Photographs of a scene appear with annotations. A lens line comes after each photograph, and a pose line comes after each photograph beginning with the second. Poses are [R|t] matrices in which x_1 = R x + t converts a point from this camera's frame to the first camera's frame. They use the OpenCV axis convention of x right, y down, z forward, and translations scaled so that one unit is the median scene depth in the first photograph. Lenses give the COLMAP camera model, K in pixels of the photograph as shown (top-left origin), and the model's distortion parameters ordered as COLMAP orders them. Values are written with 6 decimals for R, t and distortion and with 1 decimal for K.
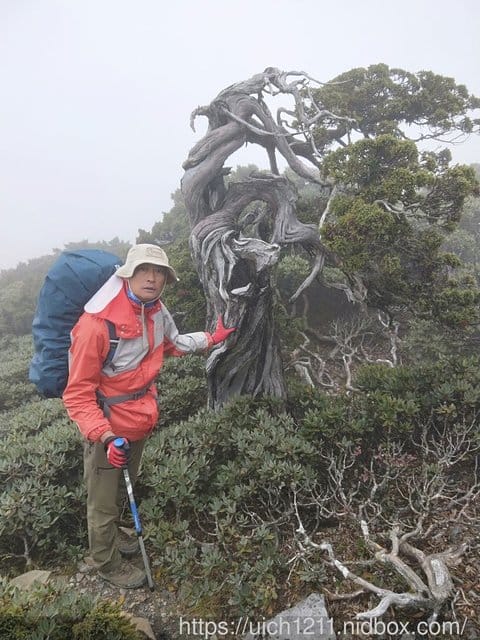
lens RADIAL K [[540.2, 0, 240.0], [0, 540.2, 320.0], [0, 0, 1]] dist [0.081865, -0.165089]
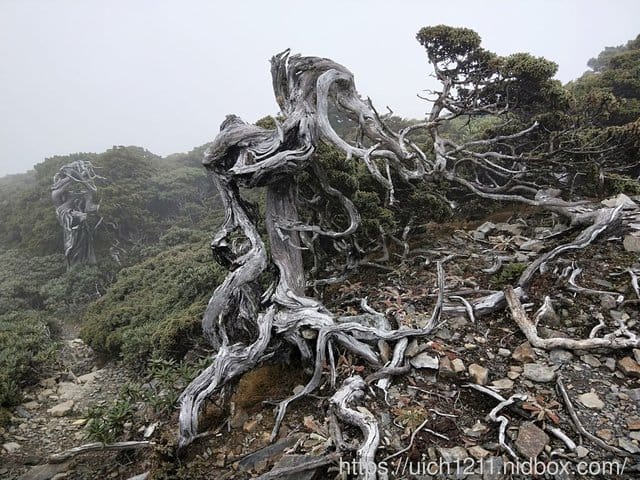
lens RADIAL K [[540.2, 0, 311.9], [0, 540.2, 237.9], [0, 0, 1]] dist [0.081865, -0.165089]
pose [[0.927880, -0.081459, 0.363871, 0.117554], [0.070278, 0.996561, 0.043889, -0.038687], [-0.366195, -0.015152, 0.930415, -2.442429]]
